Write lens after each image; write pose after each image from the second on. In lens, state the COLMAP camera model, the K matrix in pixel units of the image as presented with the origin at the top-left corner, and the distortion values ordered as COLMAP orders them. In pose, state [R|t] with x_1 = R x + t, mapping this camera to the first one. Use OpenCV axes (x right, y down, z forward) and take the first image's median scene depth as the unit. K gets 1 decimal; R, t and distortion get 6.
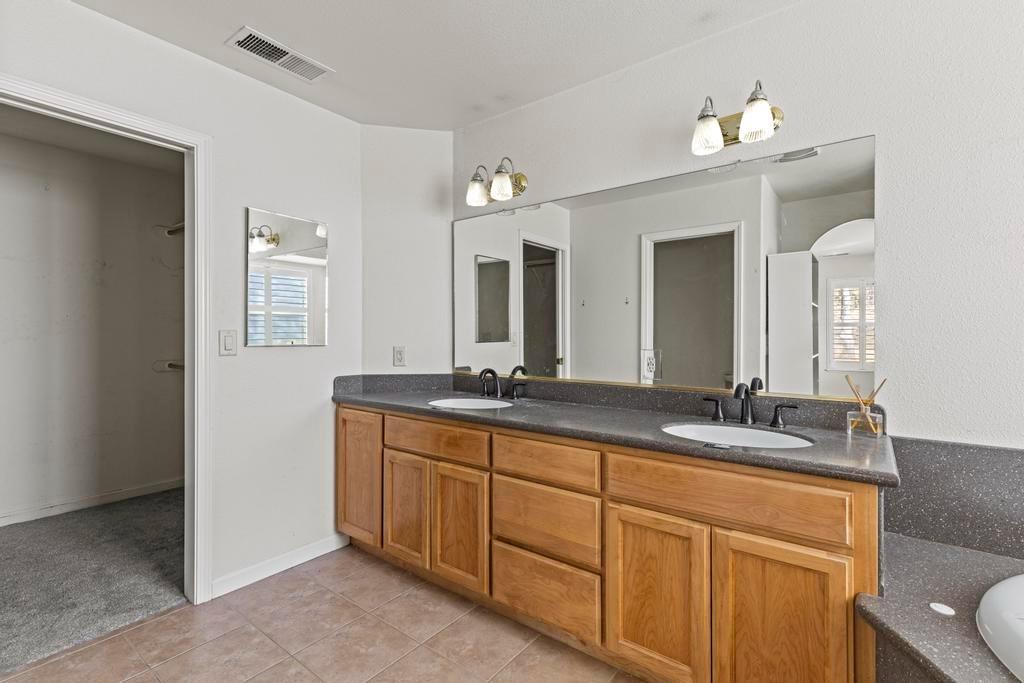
lens RADIAL K [[461.3, 0, 510.0], [0, 461.3, 337.2], [0, 0, 1]] dist [0.006379, -0.001606]
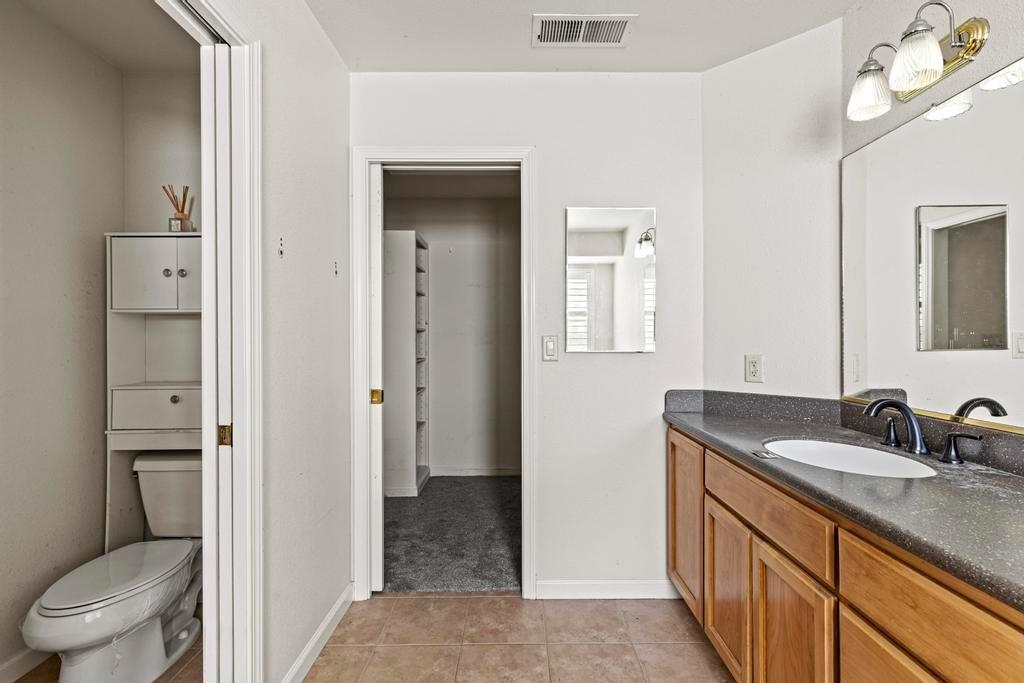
lens RADIAL K [[461.3, 0, 516.9], [0, 461.3, 342.3], [0, 0, 1]] dist [0.006379, -0.001606]
pose [[0.616789, 0.001003, -0.787128, 0.119108], [0.001750, 0.999995, 0.002645, -0.003322], [0.787126, -0.003008, 0.616784, 0.303491]]
